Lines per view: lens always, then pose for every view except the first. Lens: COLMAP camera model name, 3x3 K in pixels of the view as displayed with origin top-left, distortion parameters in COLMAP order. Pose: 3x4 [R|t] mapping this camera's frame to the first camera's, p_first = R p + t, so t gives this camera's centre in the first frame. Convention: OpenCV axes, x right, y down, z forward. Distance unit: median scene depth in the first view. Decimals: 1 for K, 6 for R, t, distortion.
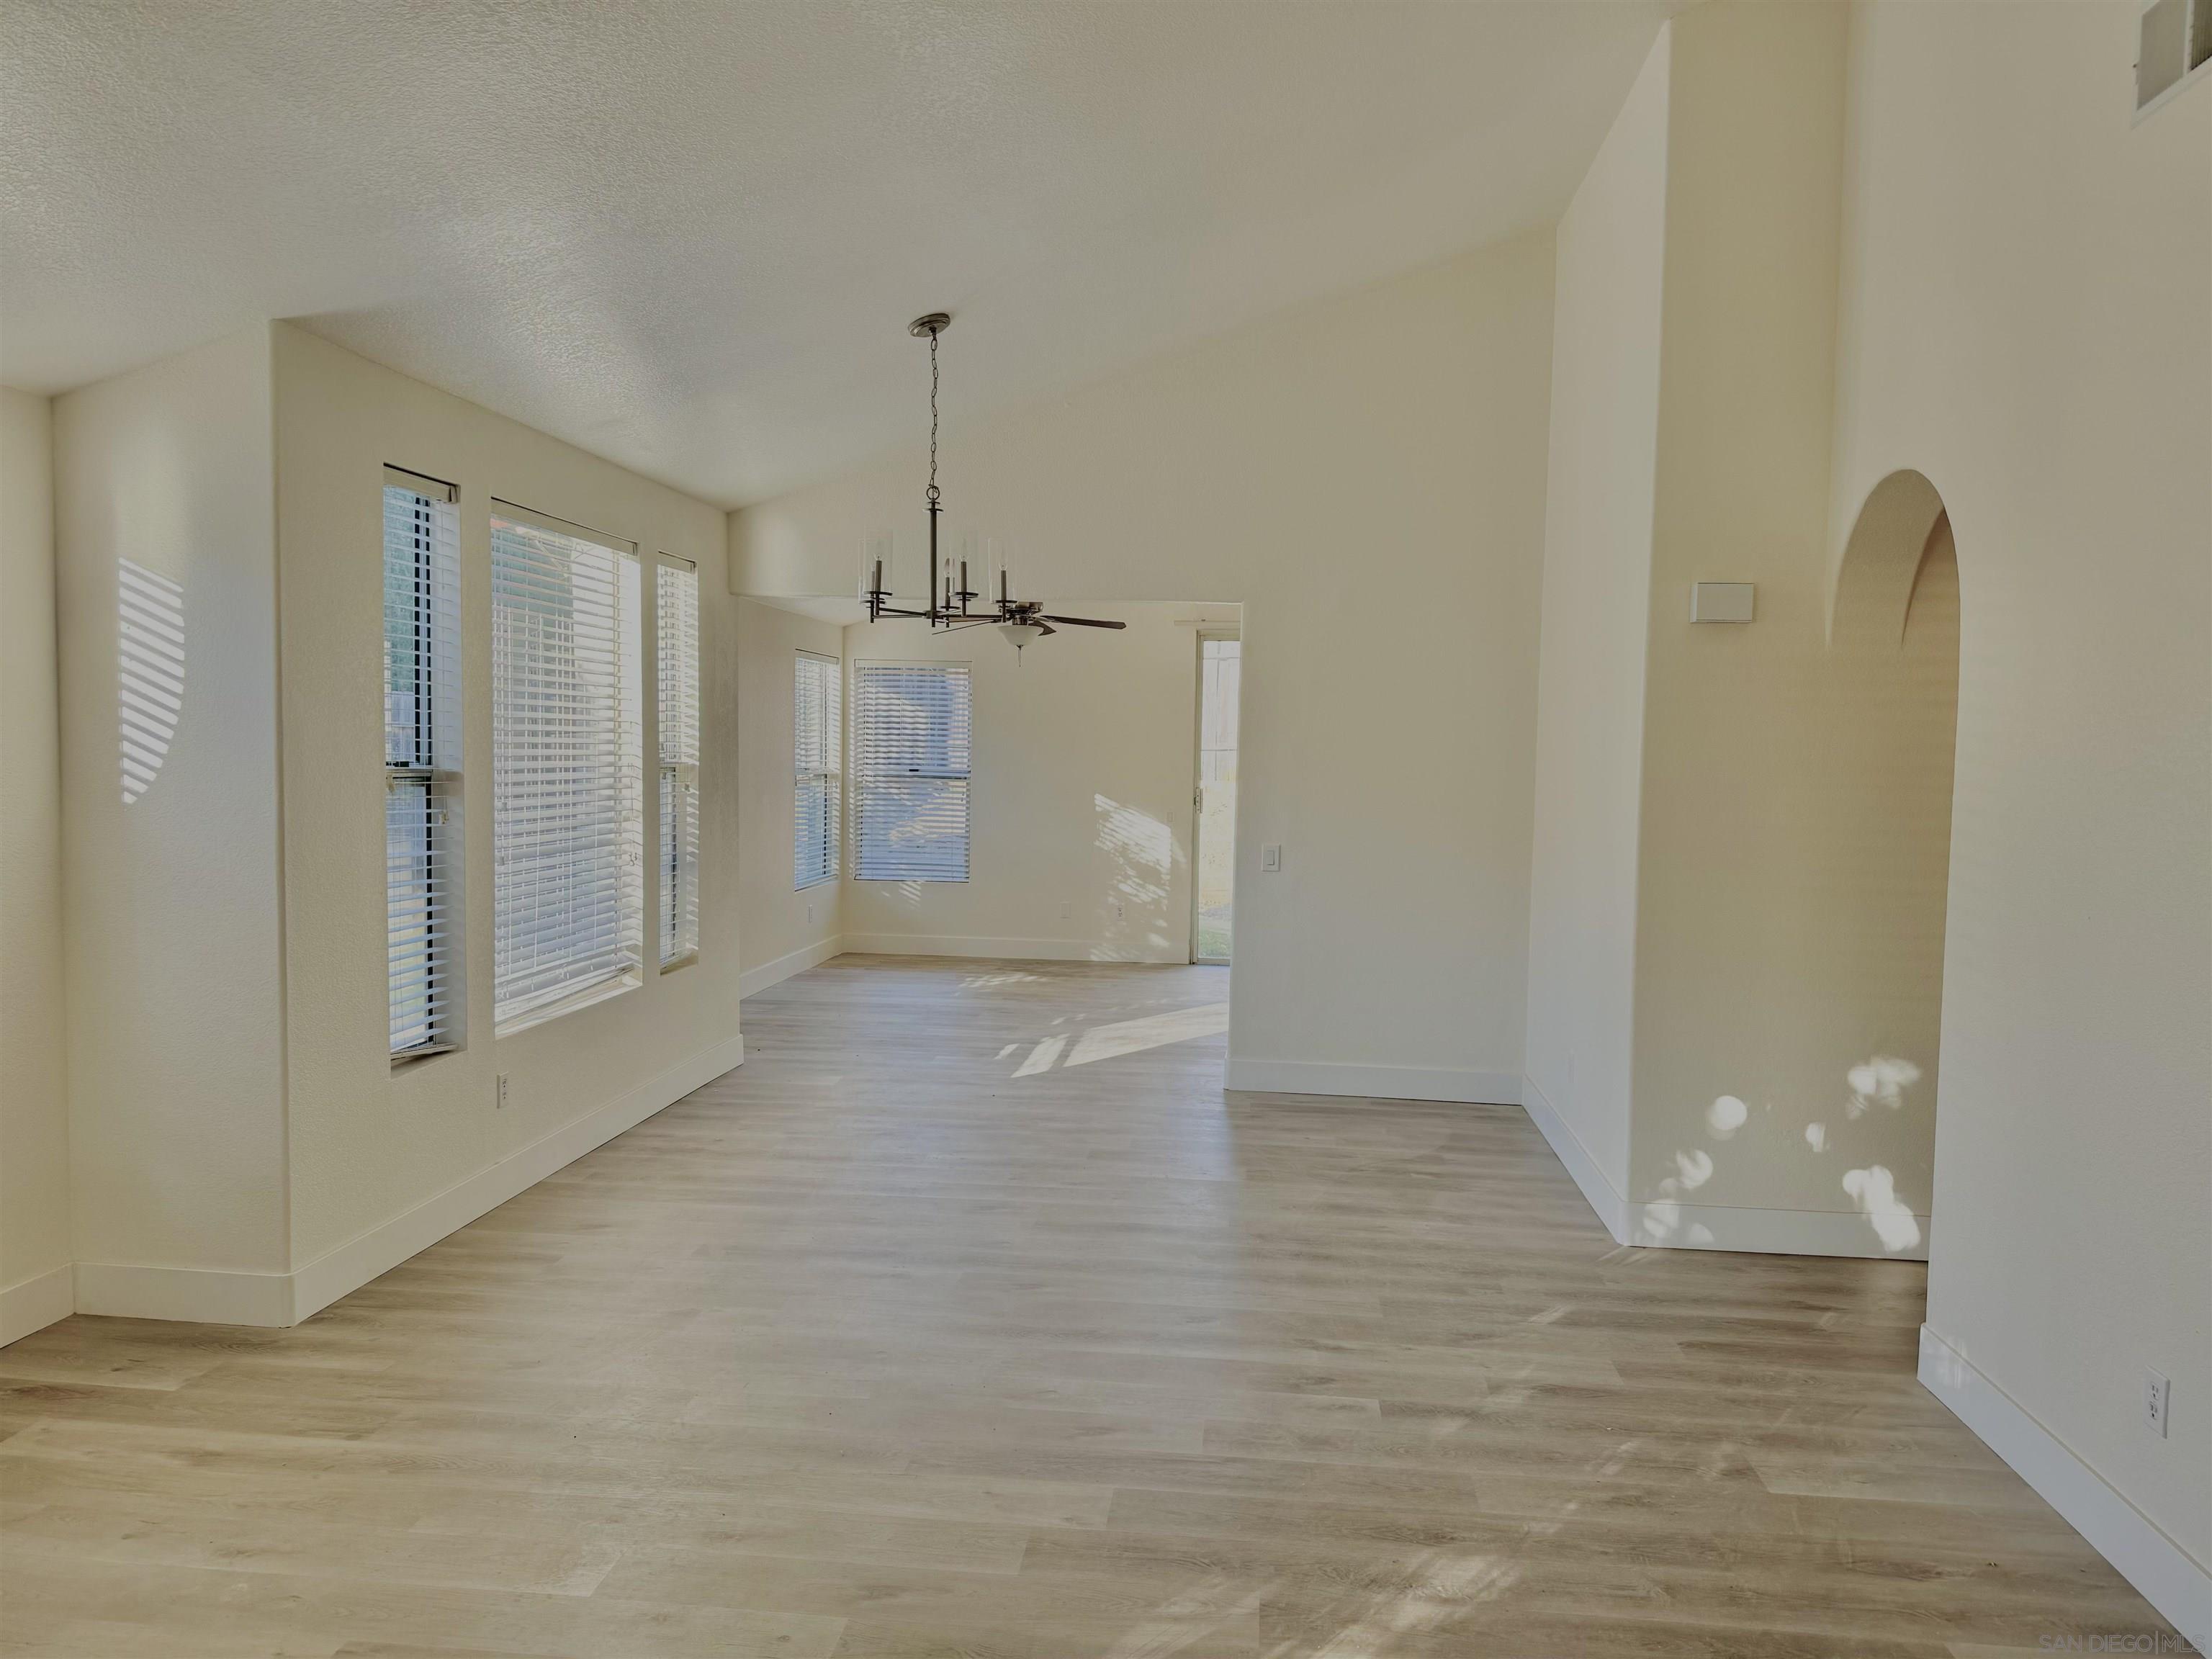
lens RADIAL K [[1576.3, 0, 1105.2], [0, 1576.3, 843.1], [0, 0, 1]] dist [0.041473, -0.035147]
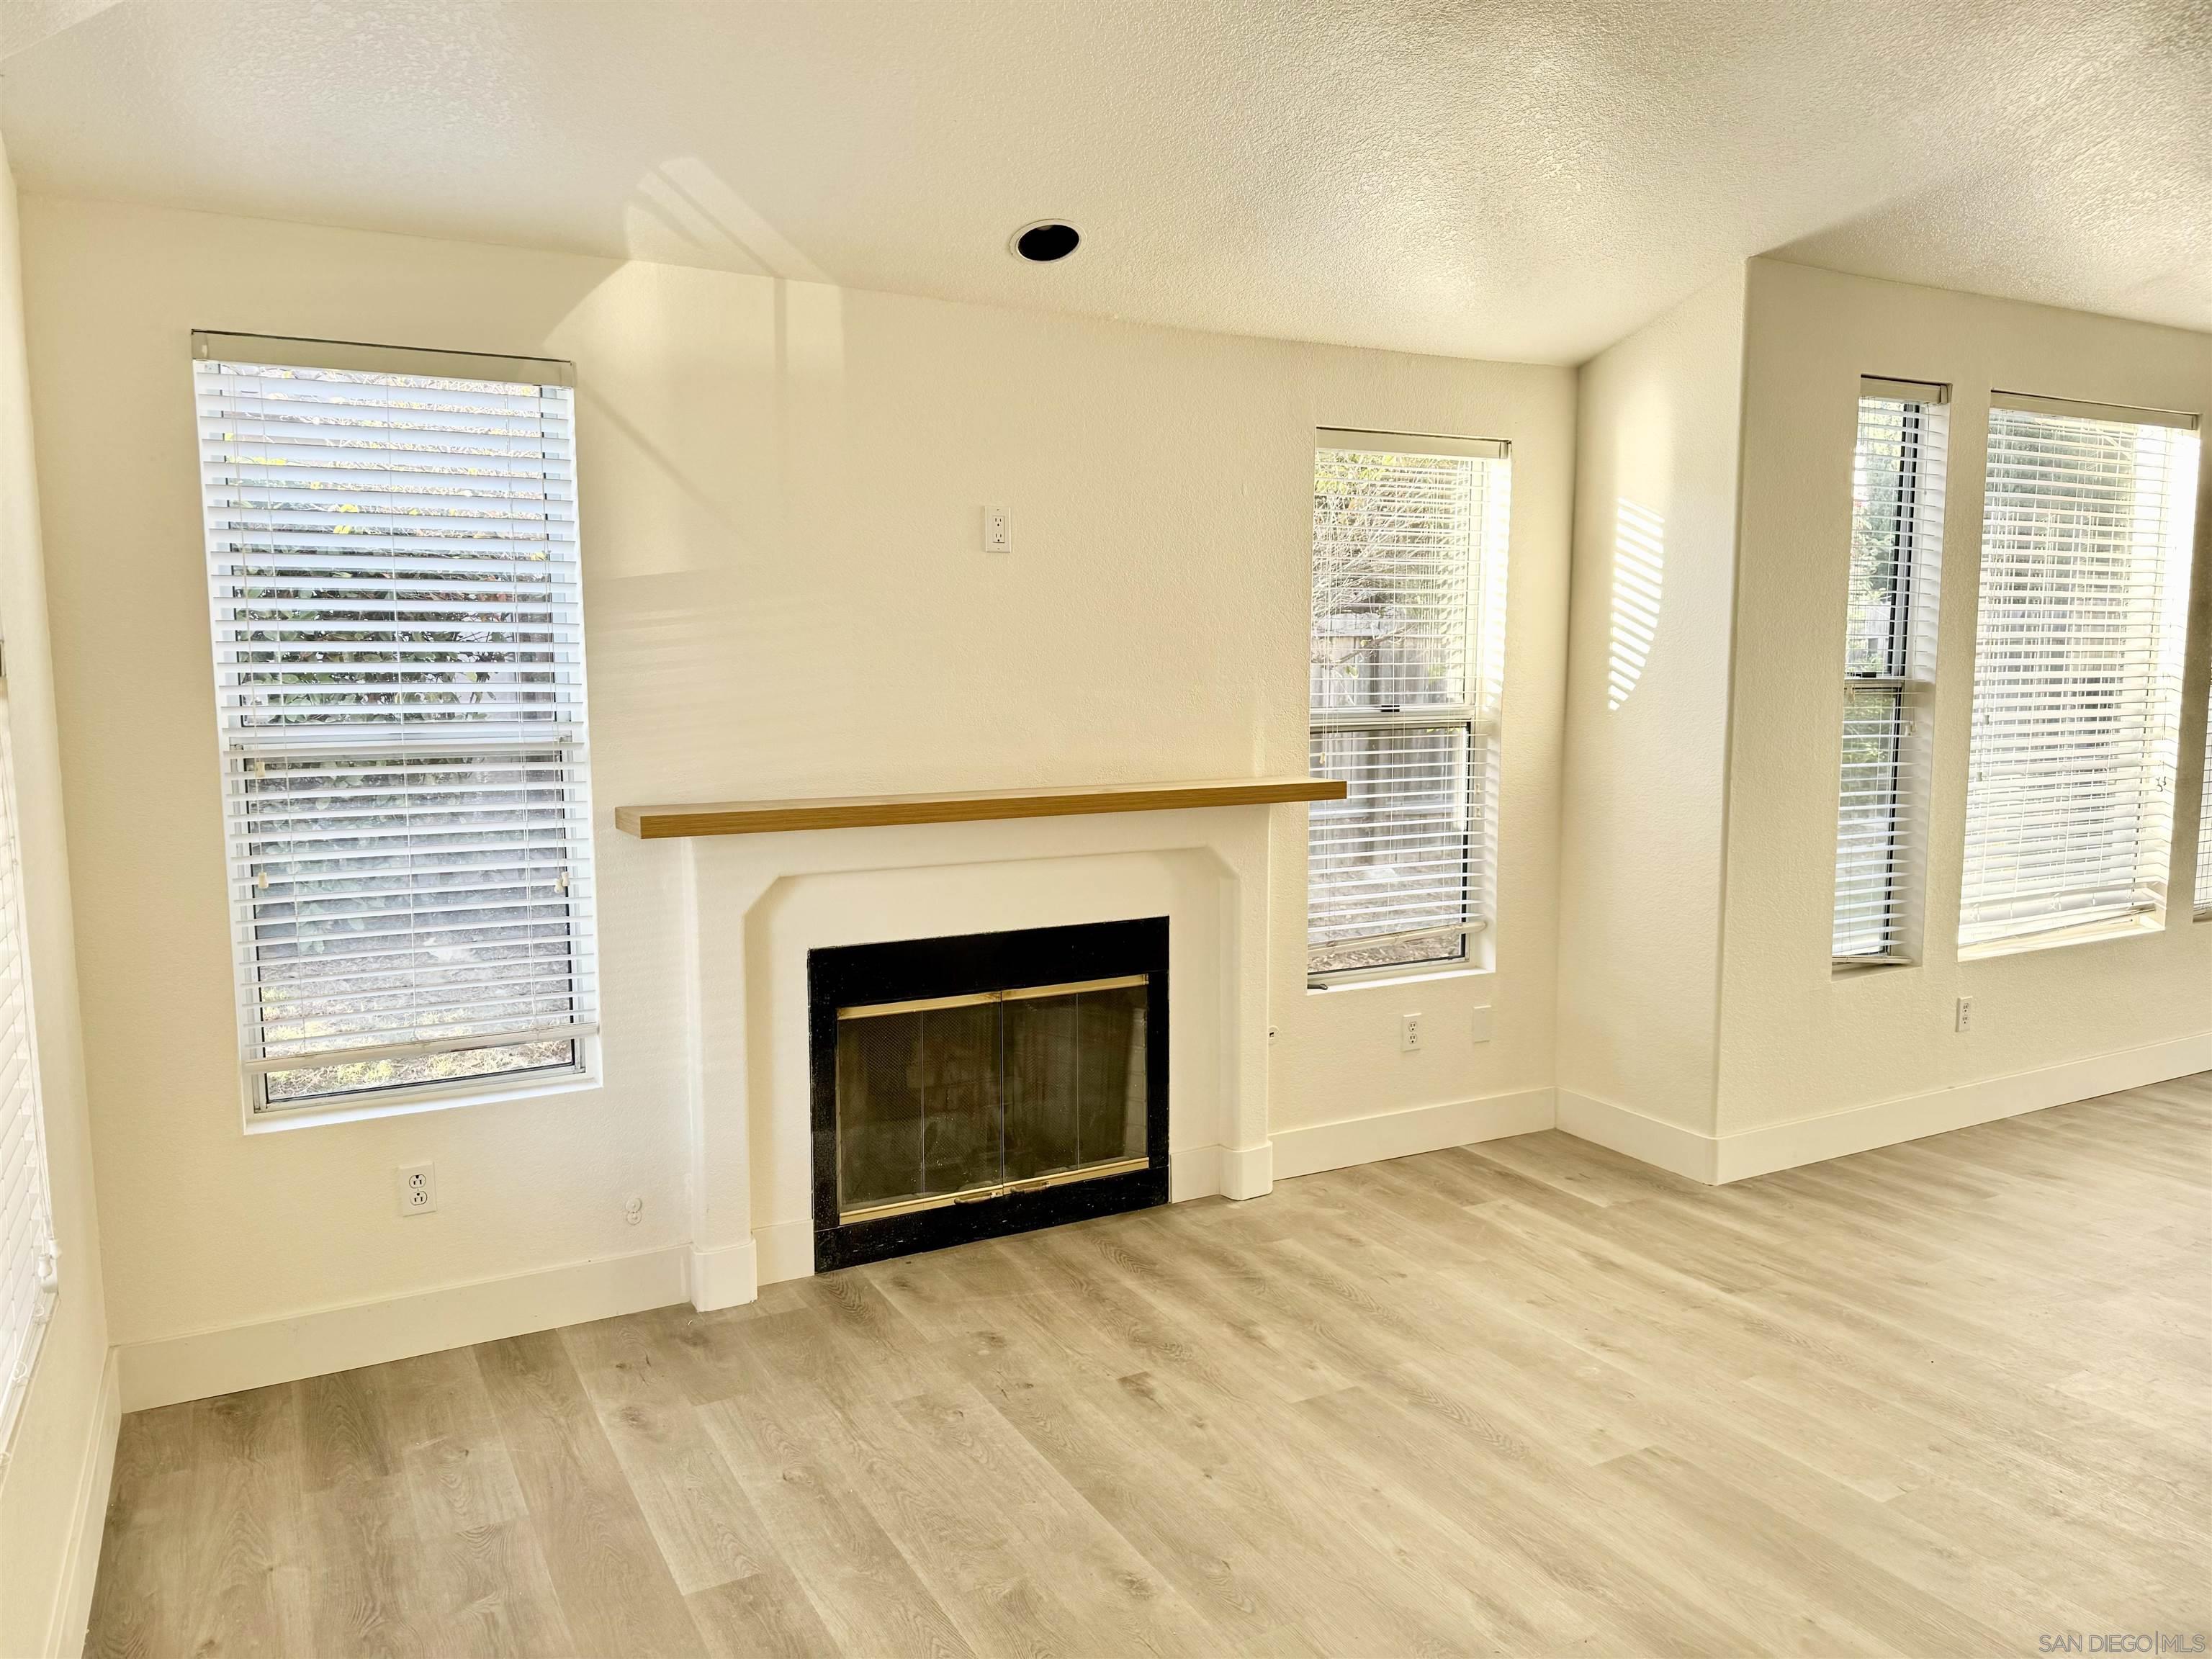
lens RADIAL K [[1576.3, 0, 1105.2], [0, 1576.3, 843.1], [0, 0, 1]] dist [0.041473, -0.035147]
pose [[0.570732, 0.075947, -0.817617, 0.126925], [-0.038531, 0.997094, 0.065723, 0.010253], [0.820232, -0.006006, 0.571999, 0.024263]]
